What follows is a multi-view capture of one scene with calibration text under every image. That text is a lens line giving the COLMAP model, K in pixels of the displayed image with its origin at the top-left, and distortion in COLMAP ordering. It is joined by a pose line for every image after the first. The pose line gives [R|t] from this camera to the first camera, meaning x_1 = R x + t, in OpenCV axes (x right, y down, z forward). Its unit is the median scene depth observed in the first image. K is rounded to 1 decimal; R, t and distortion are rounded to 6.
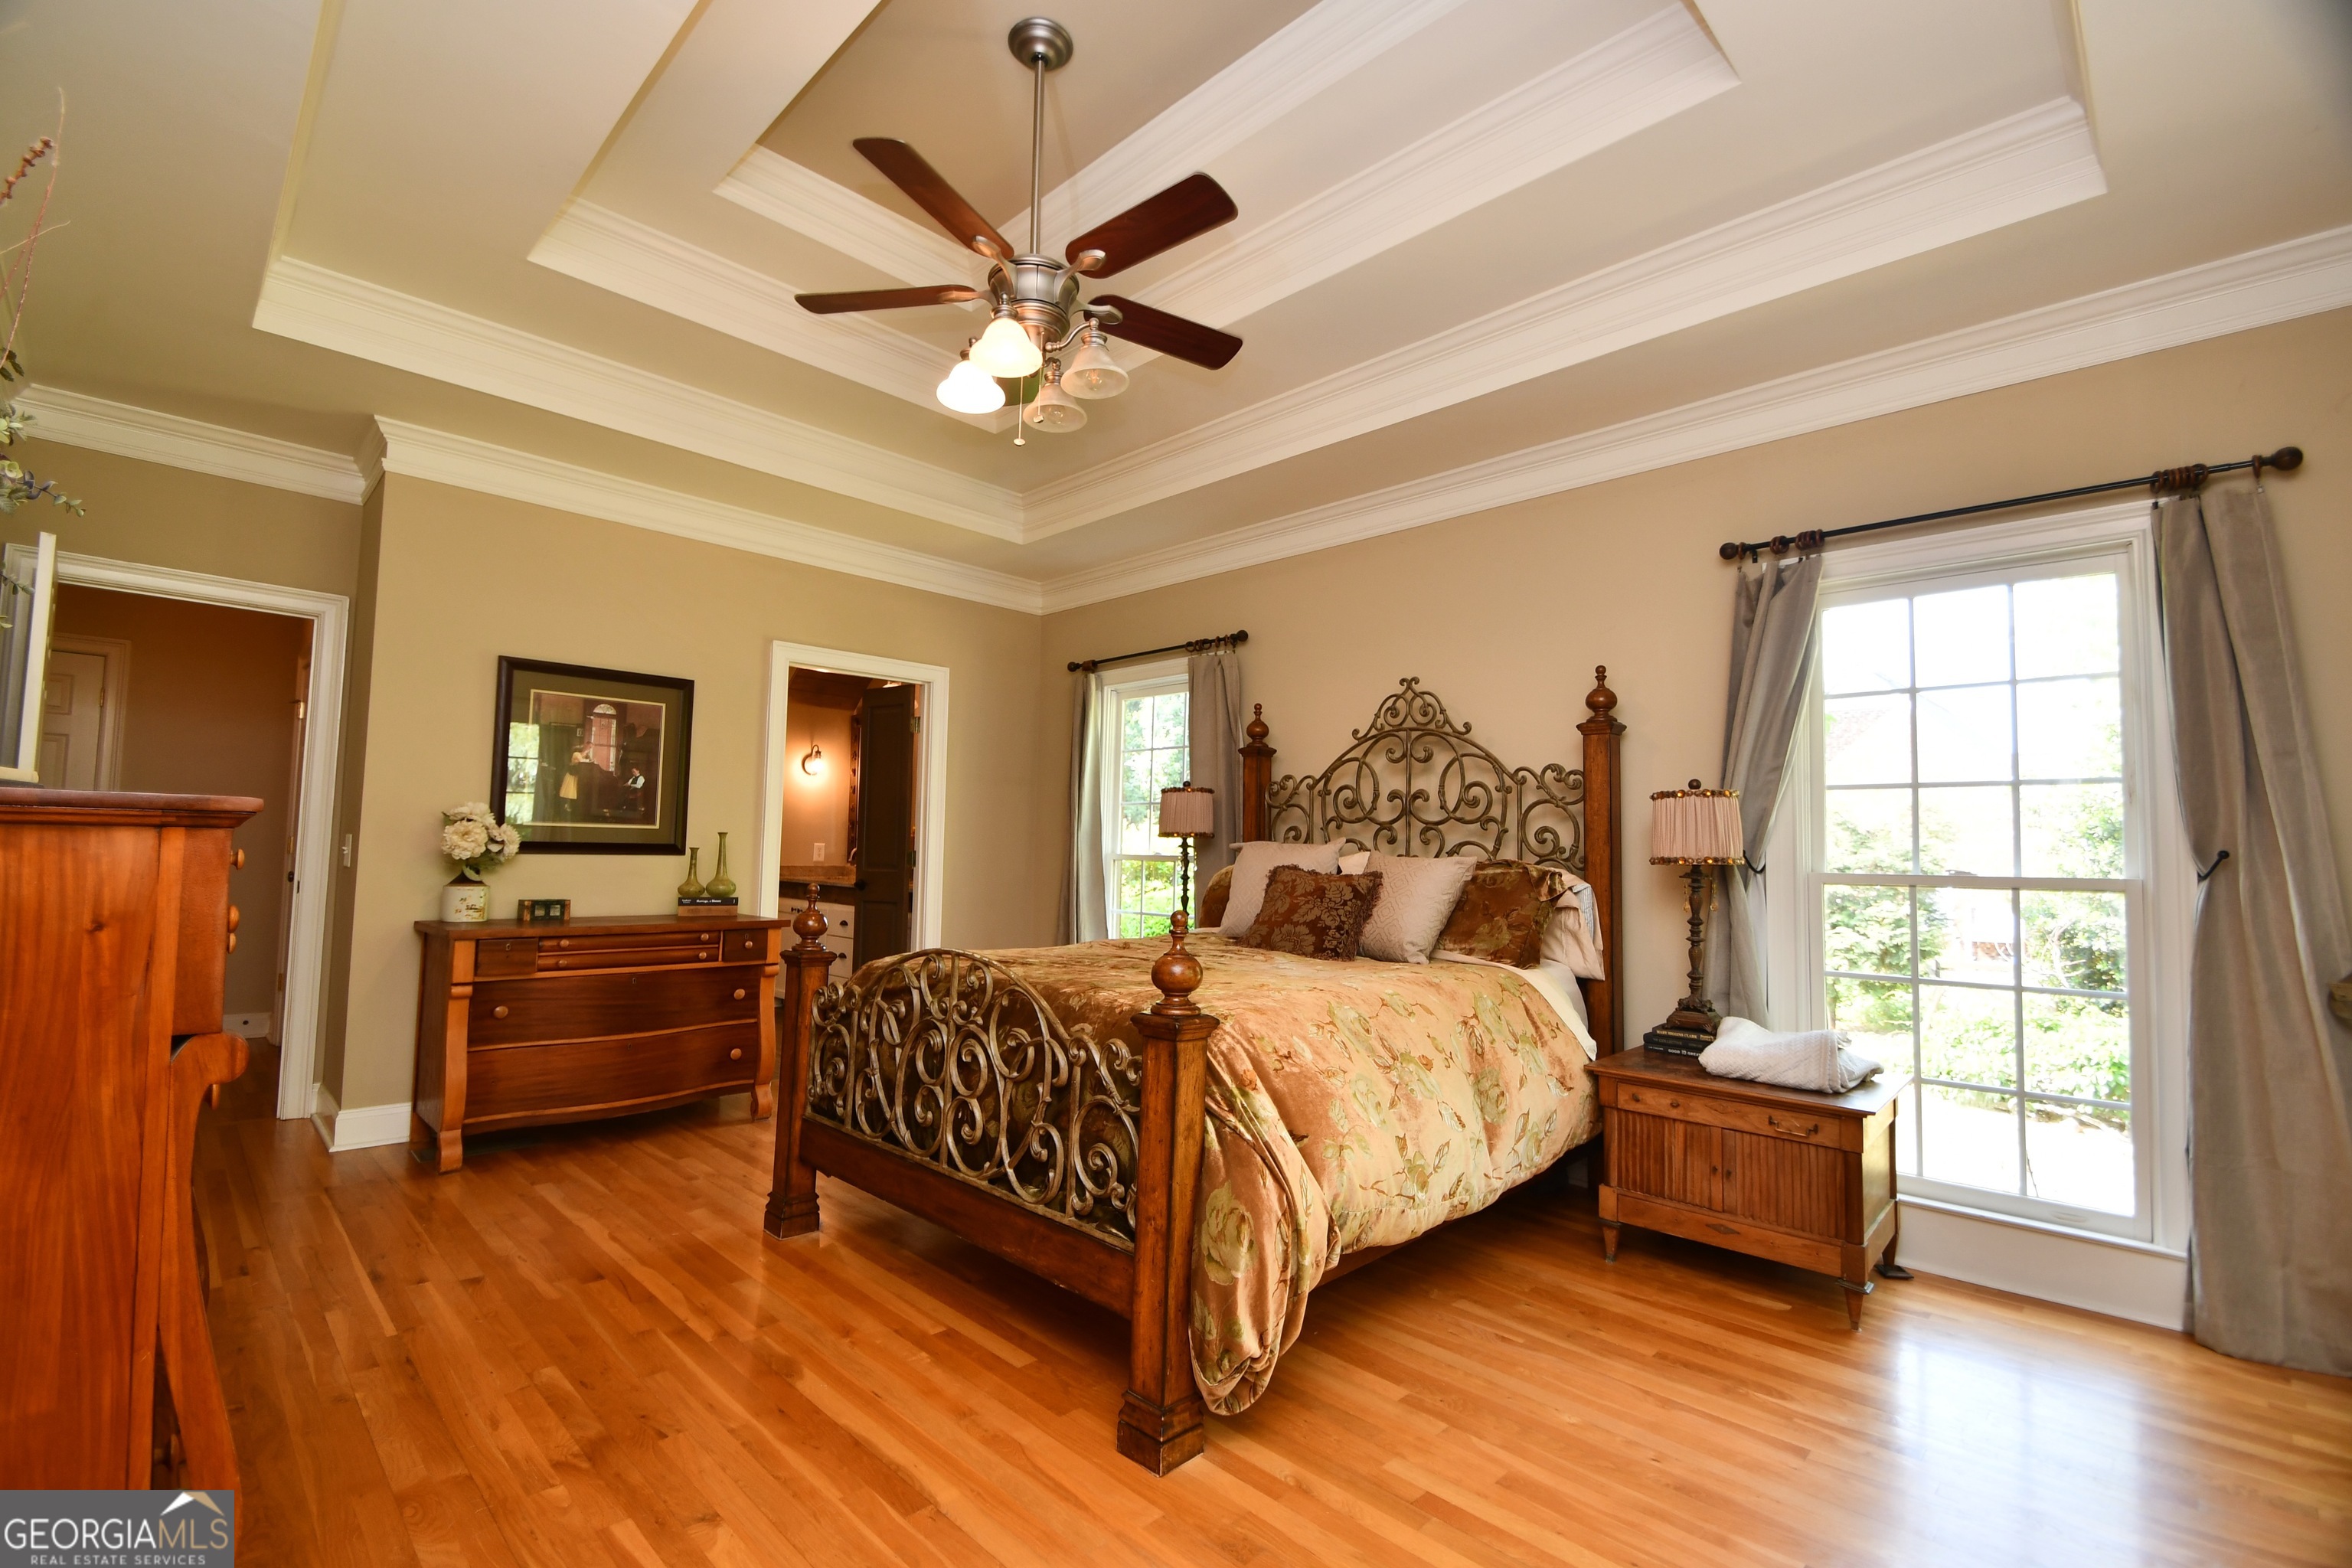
lens RADIAL K [[1033.6, 0, 1157.7], [0, 1033.6, 776.9], [0, 0, 1]] dist [0.007454, -0.012966]
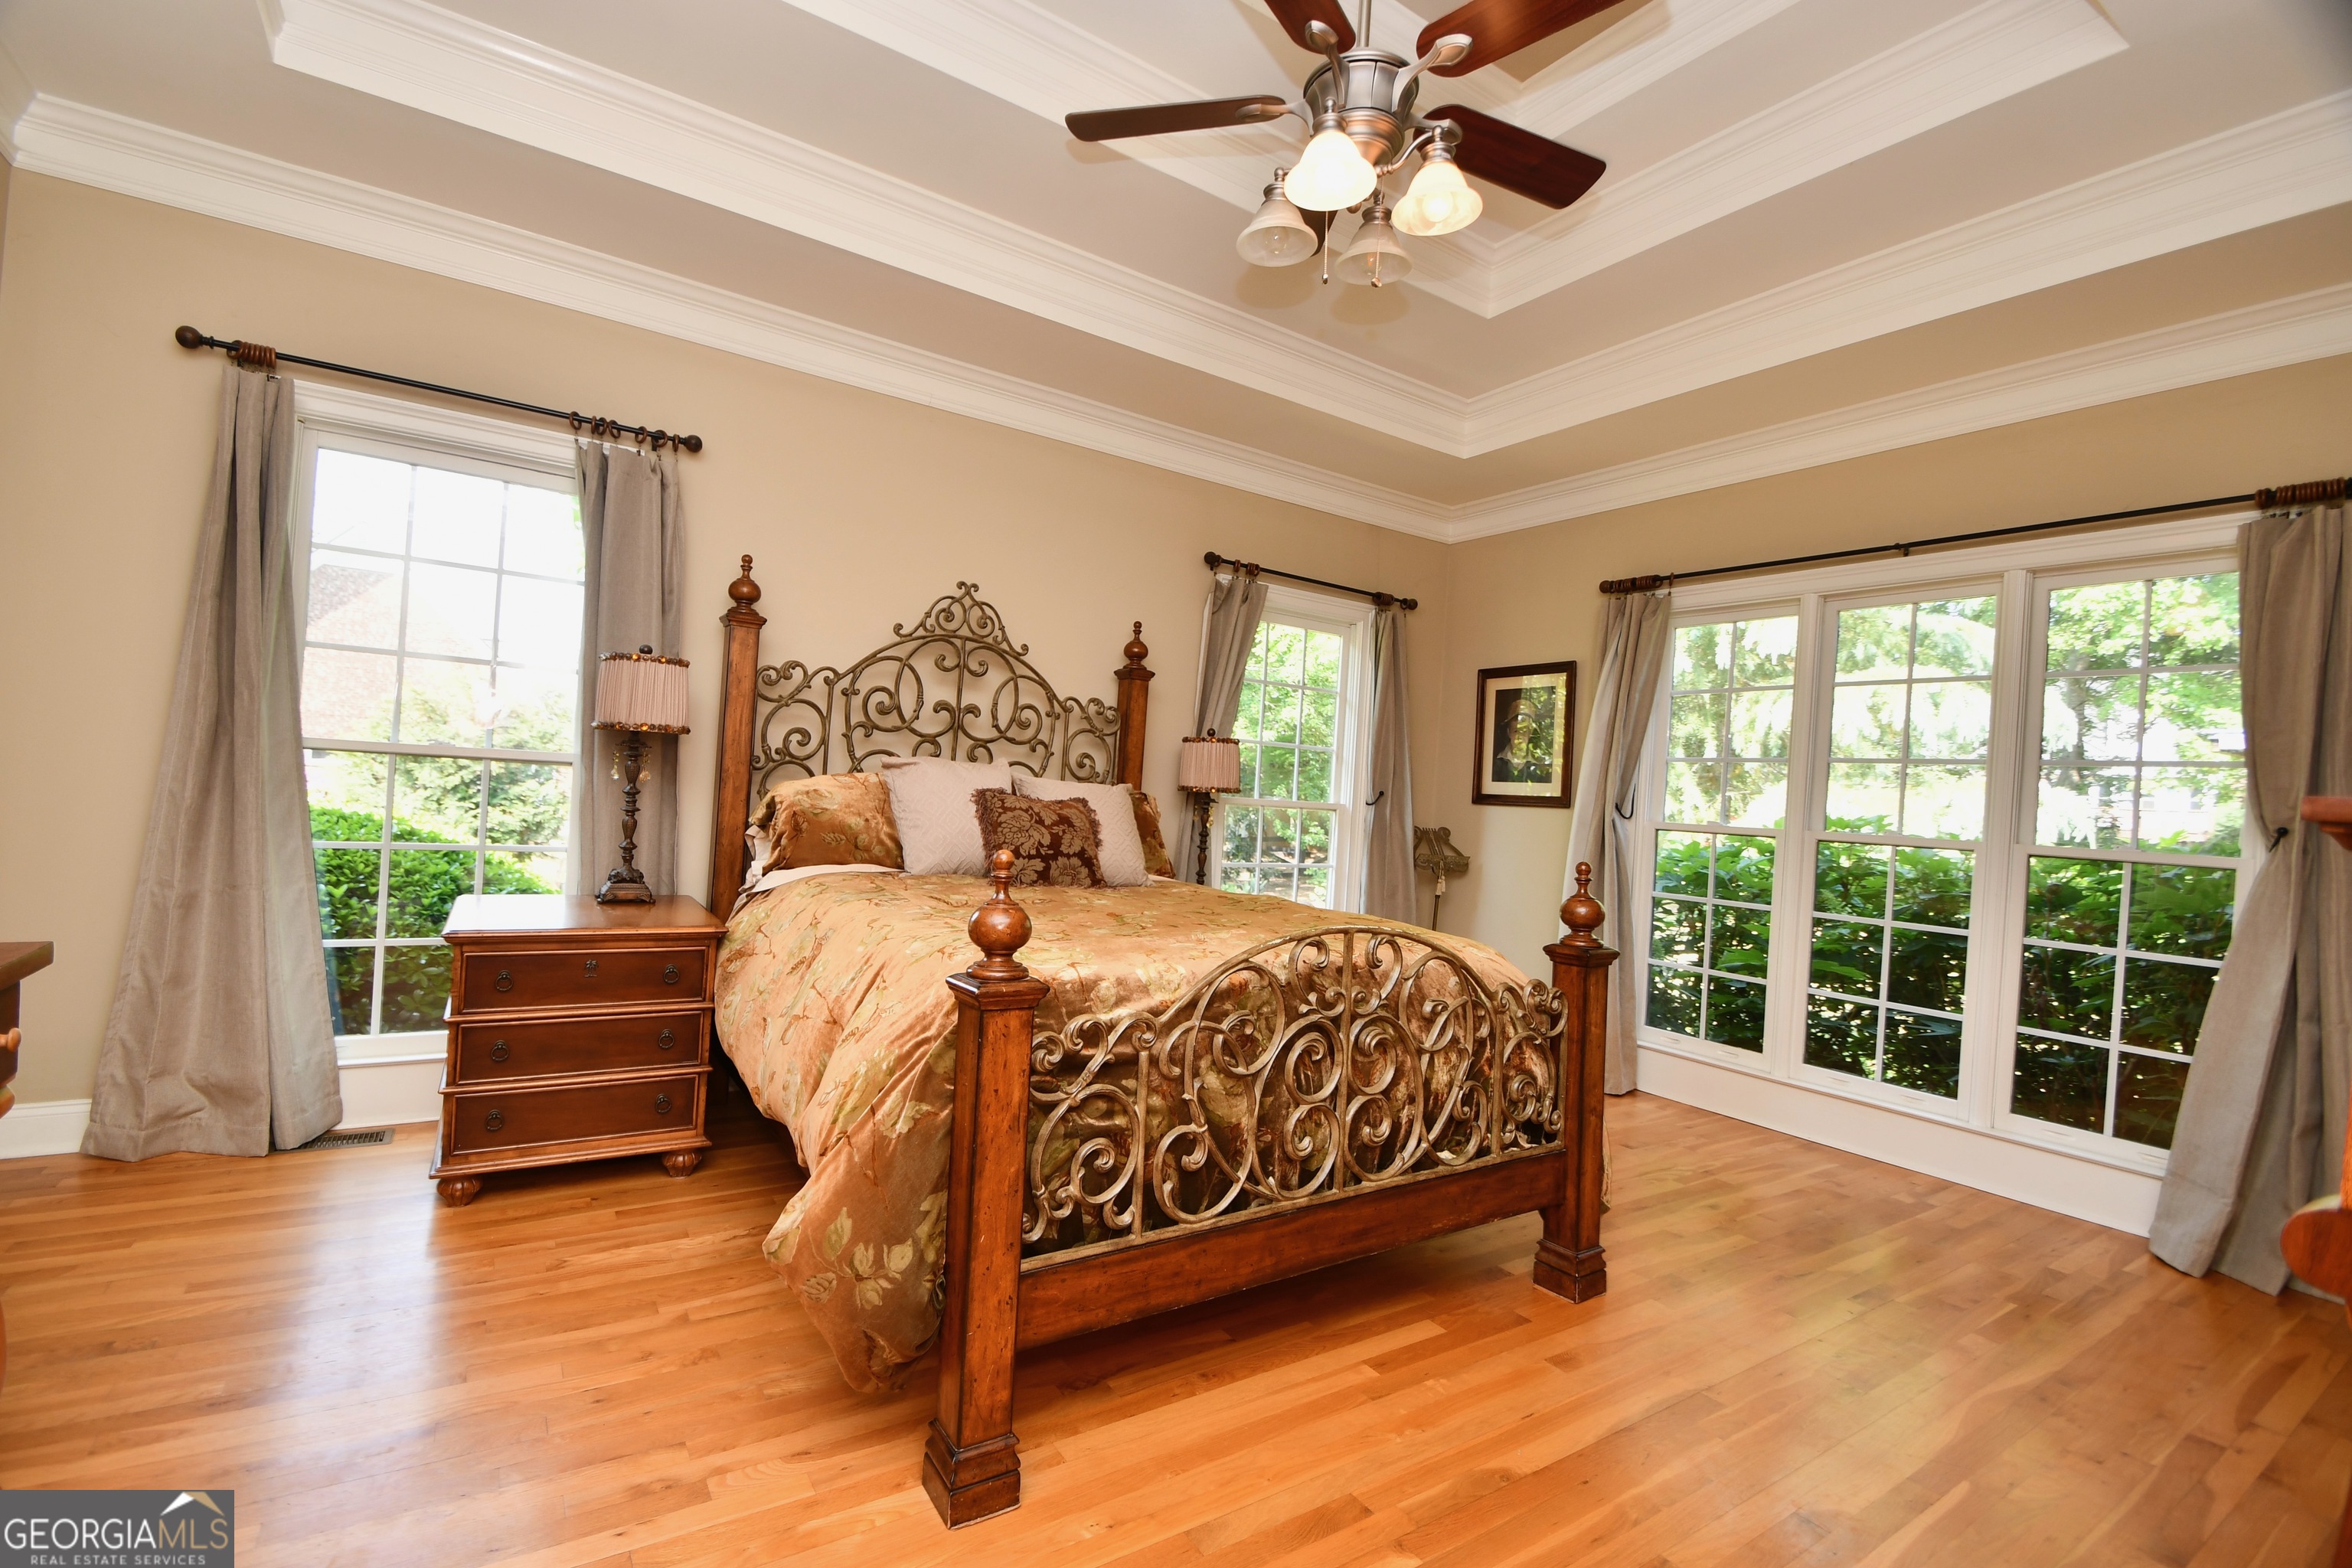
lens RADIAL K [[1033.6, 0, 1161.6], [0, 1033.6, 778.7], [0, 0, 1]] dist [0.007454, -0.012966]
pose [[0.187286, 0.000940, 0.982305, -0.779952], [-0.129221, 0.991333, 0.023688, 0.042083], [-0.973769, -0.131371, 0.185784, 0.778372]]
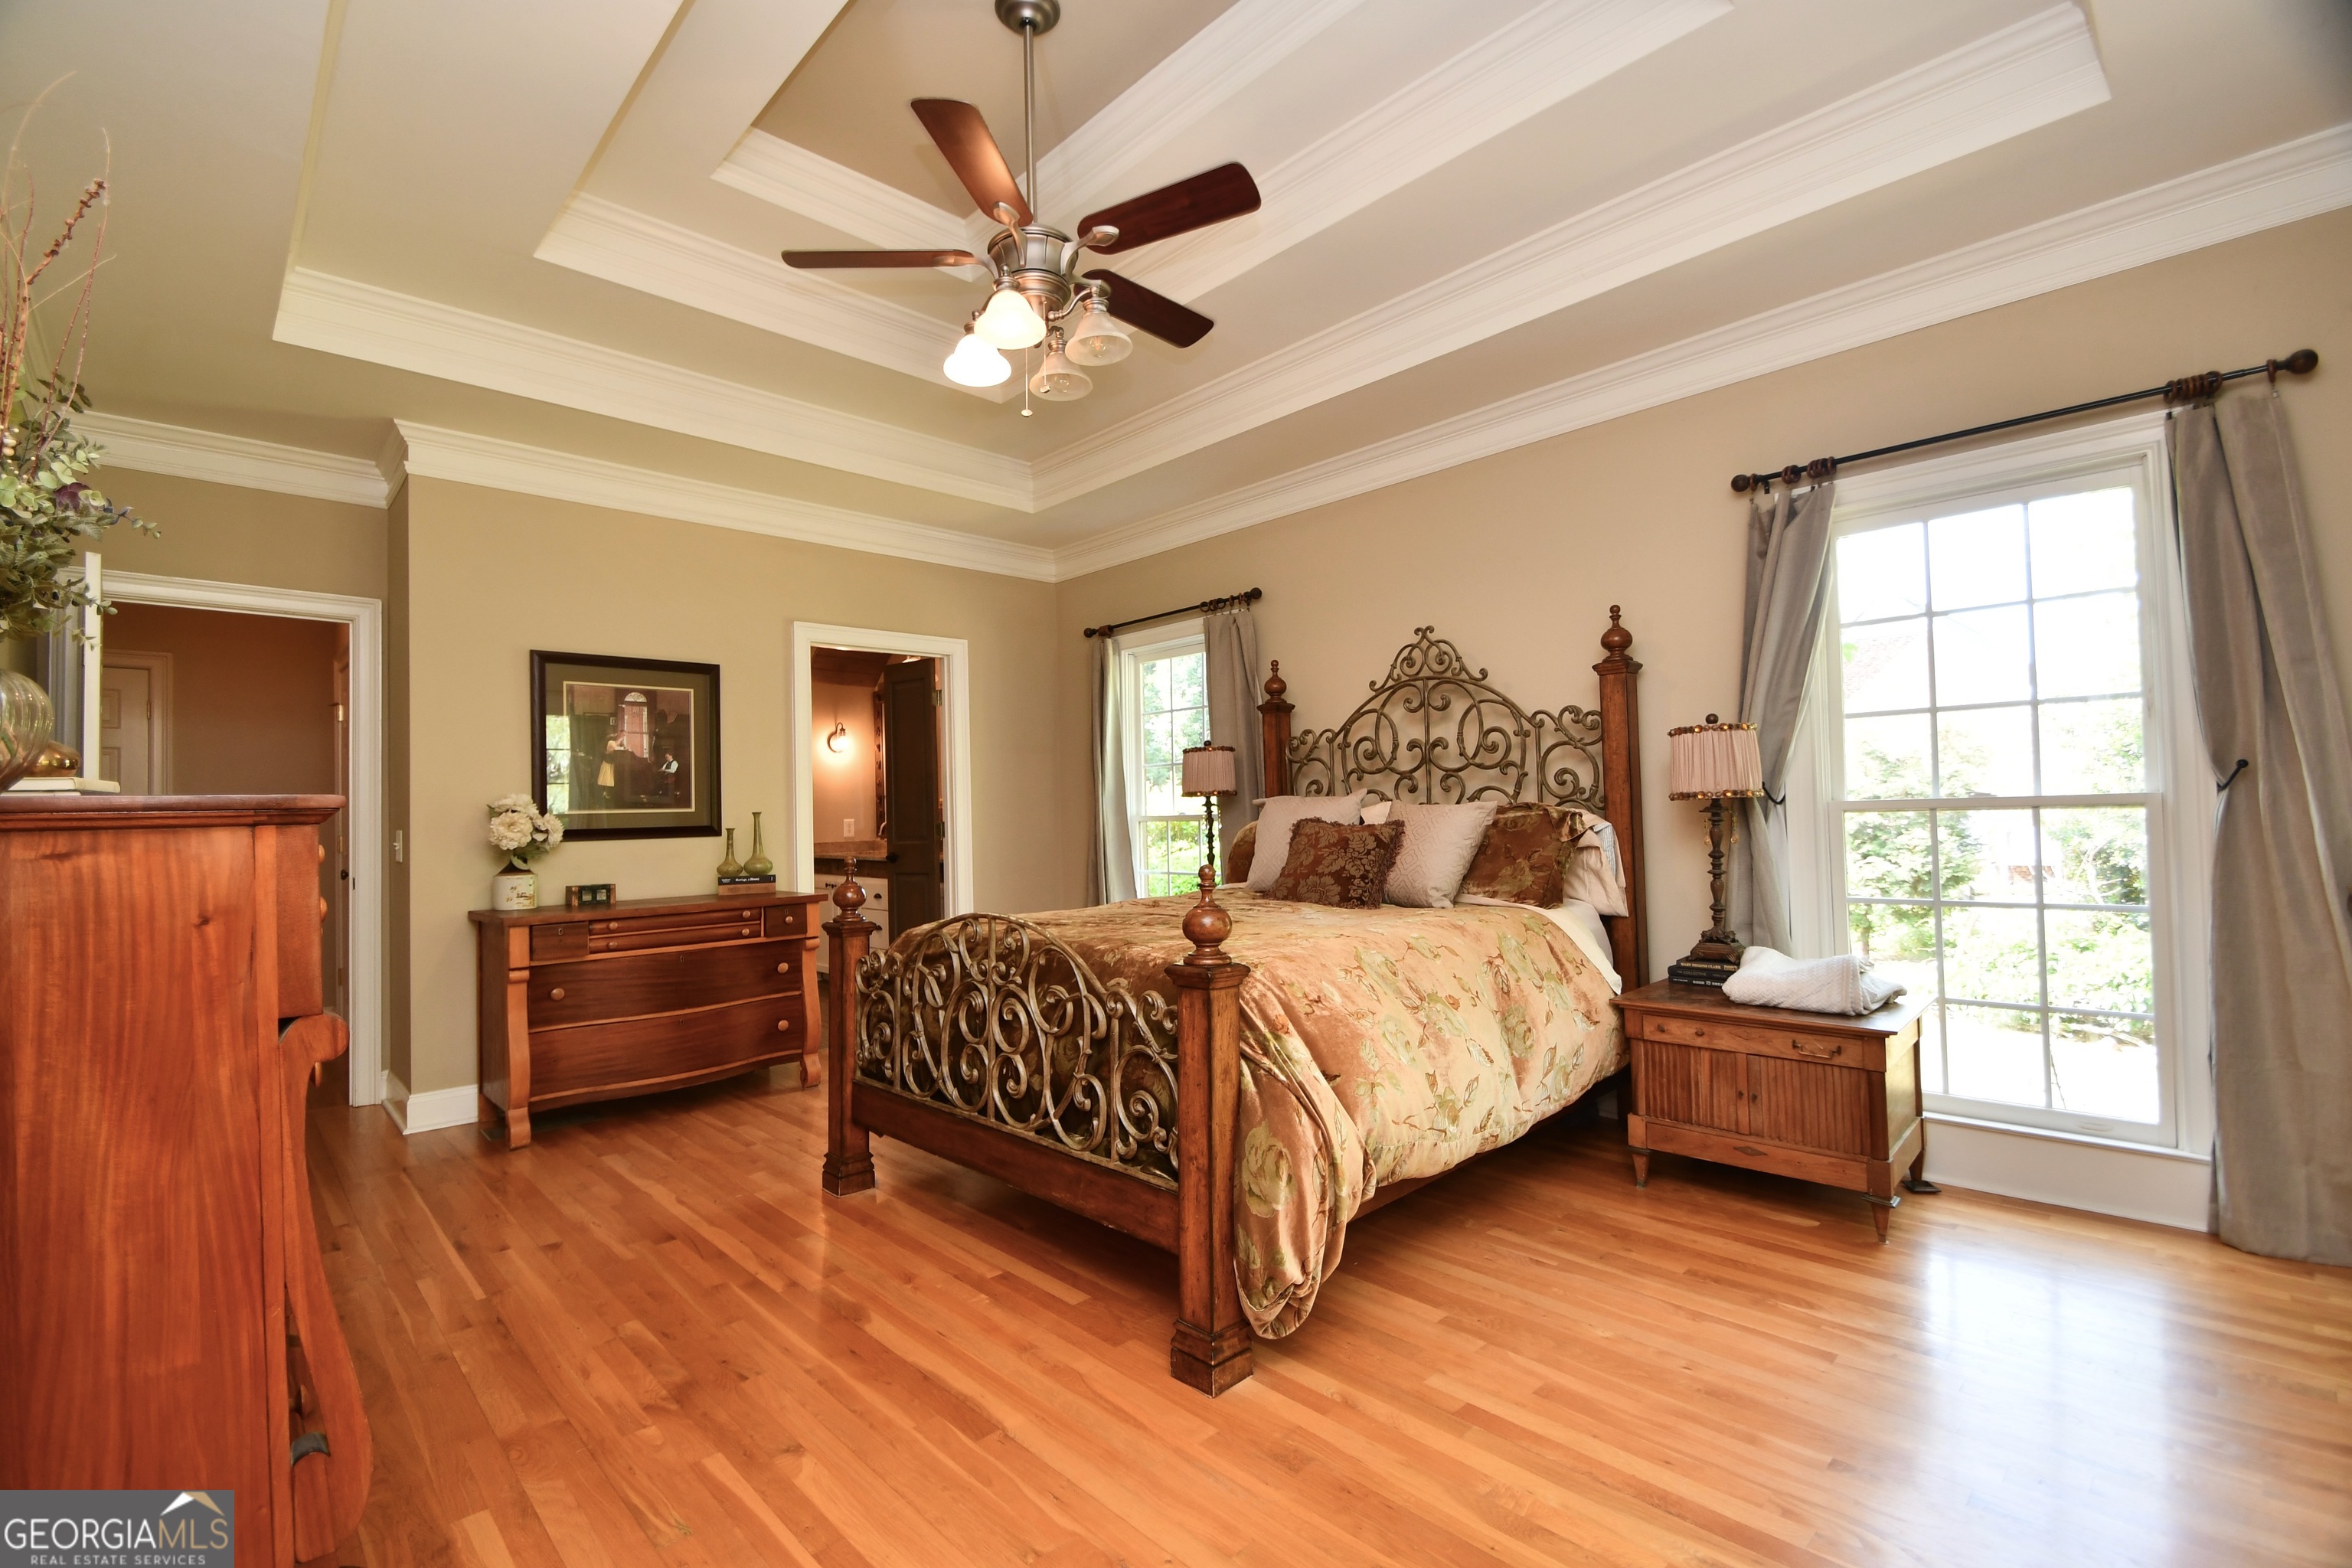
lens RADIAL K [[1033.6, 0, 1159.2], [0, 1033.6, 782.1], [0, 0, 1]] dist [0.007454, -0.012966]
pose [[0.998684, -0.047234, -0.019962, -0.001108], [0.048022, 0.998004, 0.041019, 0.001422], [0.017984, -0.041924, 0.998959, -0.018064]]
